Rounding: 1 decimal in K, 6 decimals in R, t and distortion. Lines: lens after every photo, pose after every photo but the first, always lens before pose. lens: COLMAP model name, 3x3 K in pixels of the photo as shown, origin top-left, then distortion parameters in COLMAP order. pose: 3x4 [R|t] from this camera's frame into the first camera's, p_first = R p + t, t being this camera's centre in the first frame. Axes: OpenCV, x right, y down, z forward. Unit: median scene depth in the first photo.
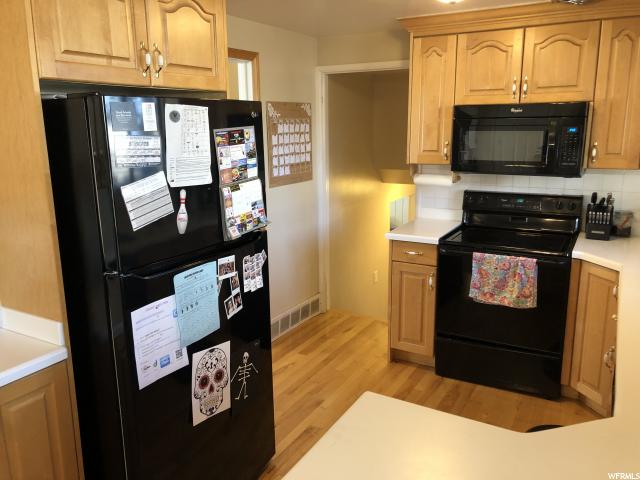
lens RADIAL K [[521.6, 0, 320.0], [0, 521.6, 240.0], [0, 0, 1]] dist [0.054043, -0.122133]
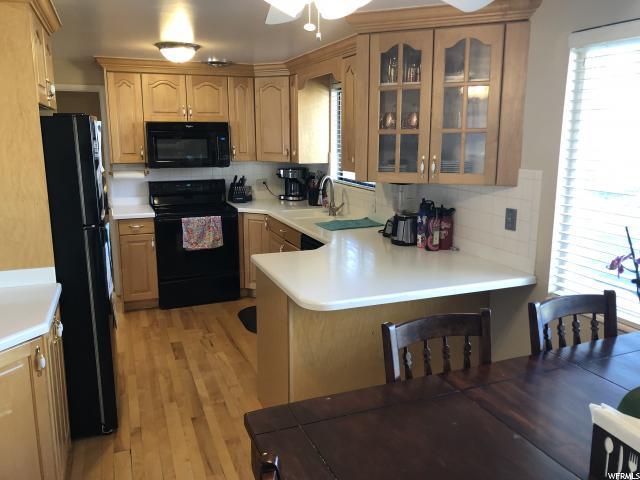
lens RADIAL K [[521.6, 0, 320.0], [0, 521.6, 240.0], [0, 0, 1]] dist [0.054043, -0.122133]
pose [[0.631252, -0.145503, 0.761807, -0.623101], [0.162285, 0.985281, 0.053712, 0.069377], [-0.758409, 0.089724, 0.645573, -0.288118]]
